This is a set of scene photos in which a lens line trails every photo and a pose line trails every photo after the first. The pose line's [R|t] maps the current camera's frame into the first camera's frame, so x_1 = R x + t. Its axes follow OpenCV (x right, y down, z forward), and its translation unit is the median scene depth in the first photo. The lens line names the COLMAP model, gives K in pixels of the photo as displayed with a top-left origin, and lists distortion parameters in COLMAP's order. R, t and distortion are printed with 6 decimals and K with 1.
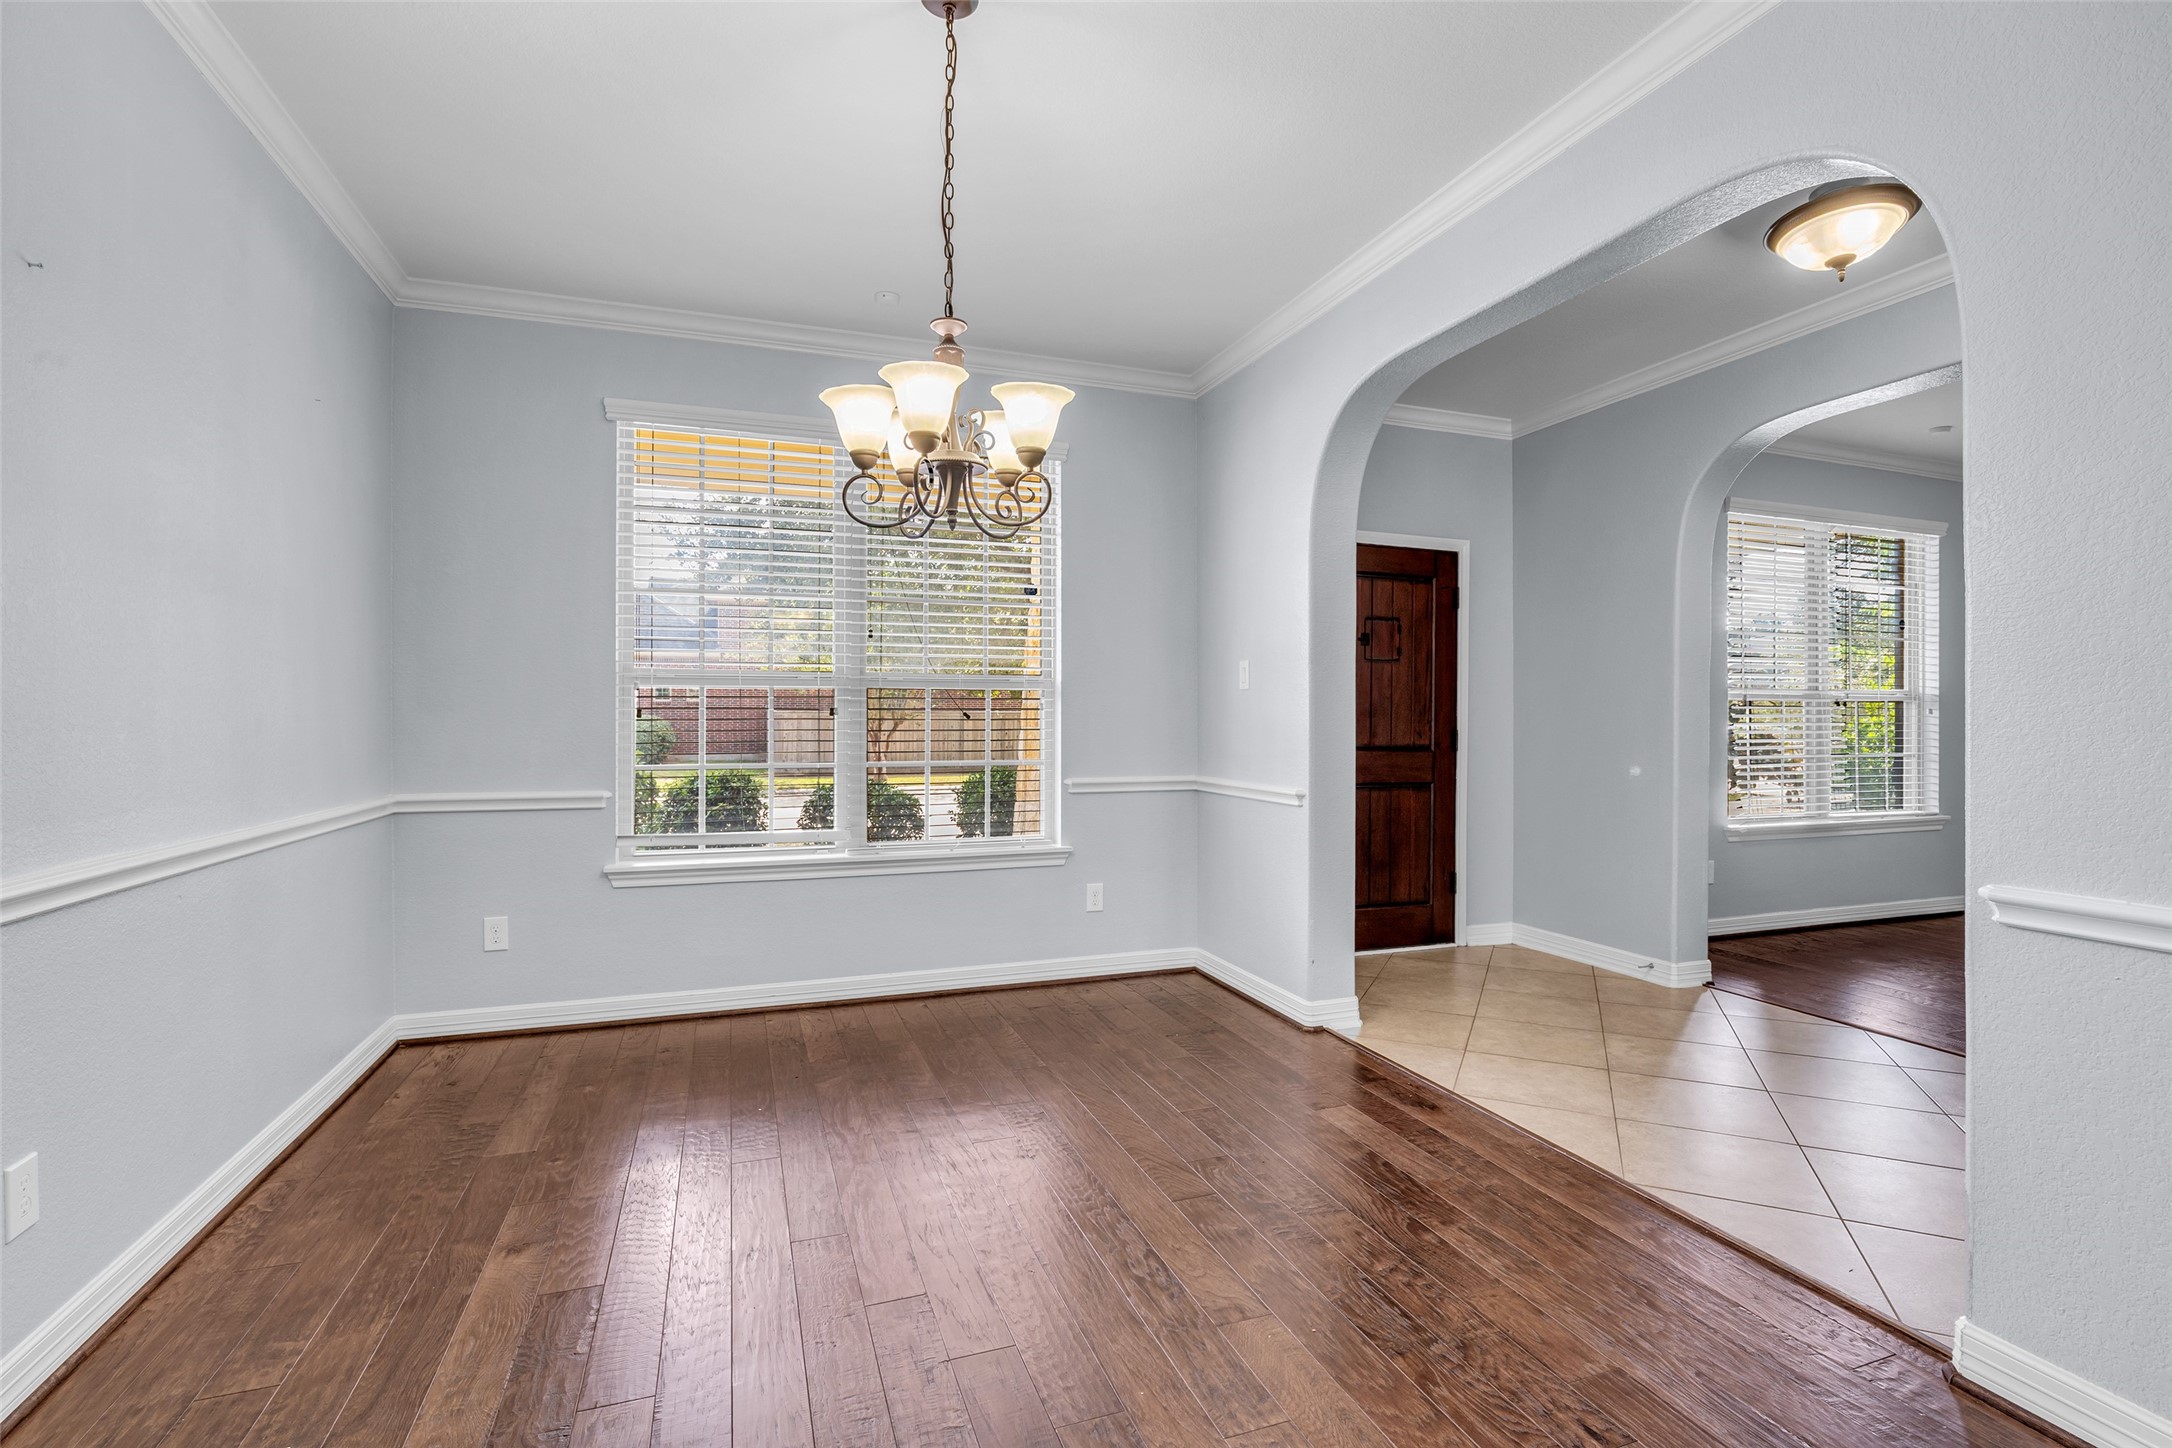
lens RADIAL K [[991.2, 0, 1075.8], [0, 991.2, 722.4], [0, 0, 1]] dist [0.002006, -0.001368]
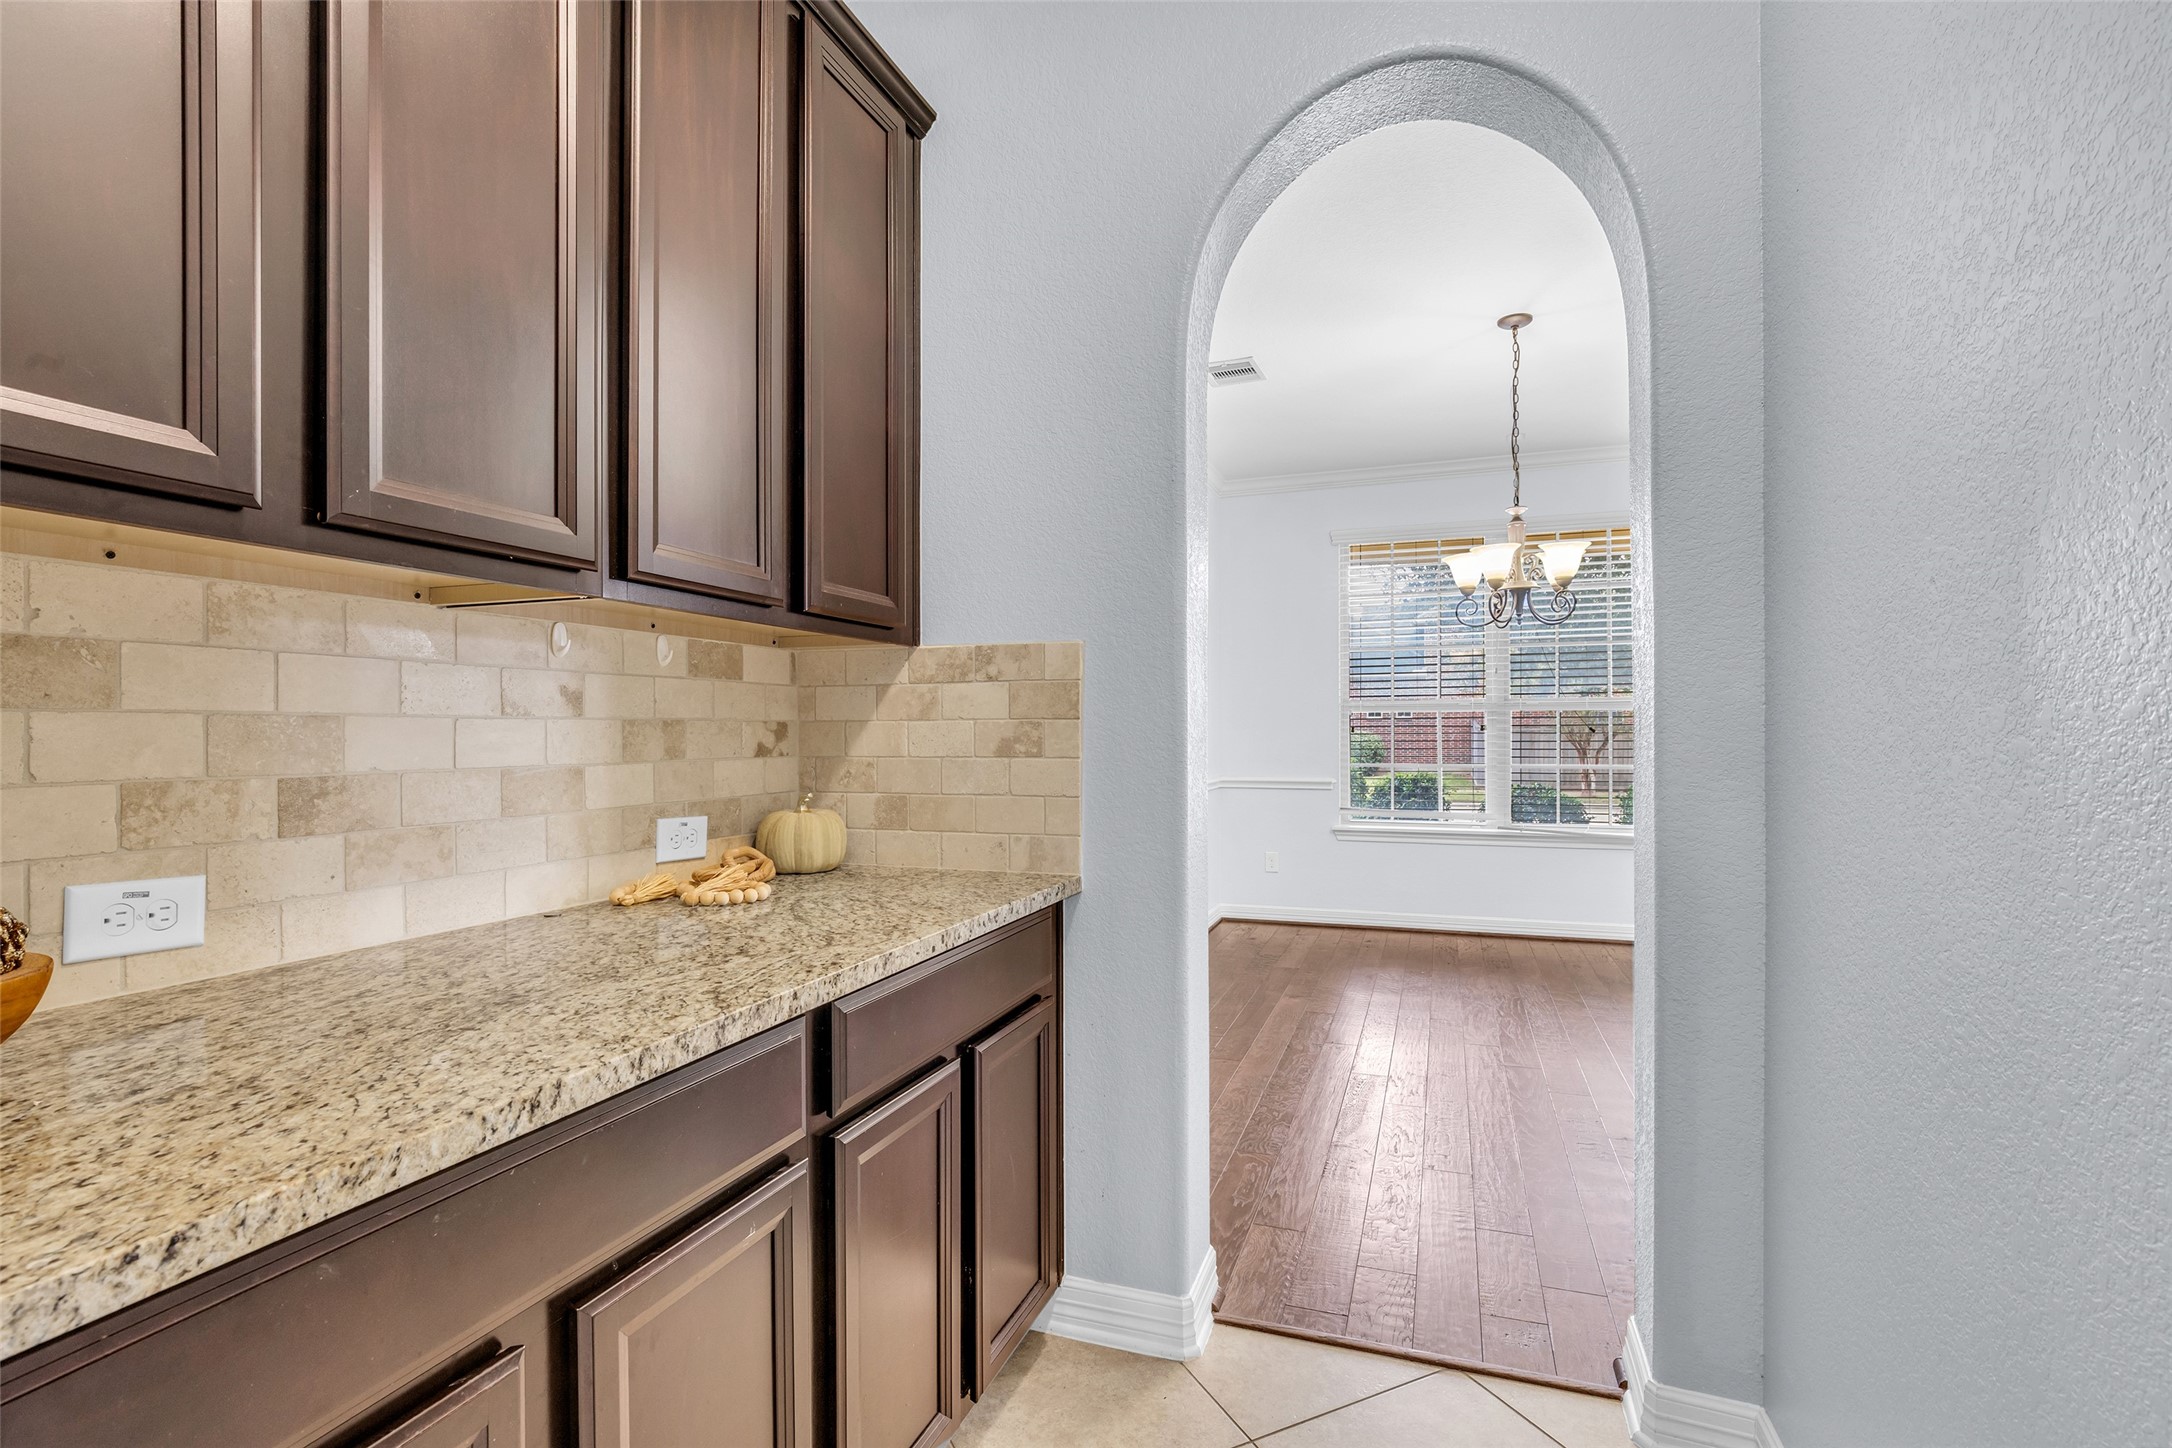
lens RADIAL K [[991.2, 0, 1079.1], [0, 991.2, 728.3], [0, 0, 1]] dist [0.002006, -0.001368]
pose [[0.772259, -0.005612, -0.635283, 0.383349], [0.001404, 0.999974, -0.007127, -0.002729], [0.635306, 0.004612, 0.772247, -0.836059]]
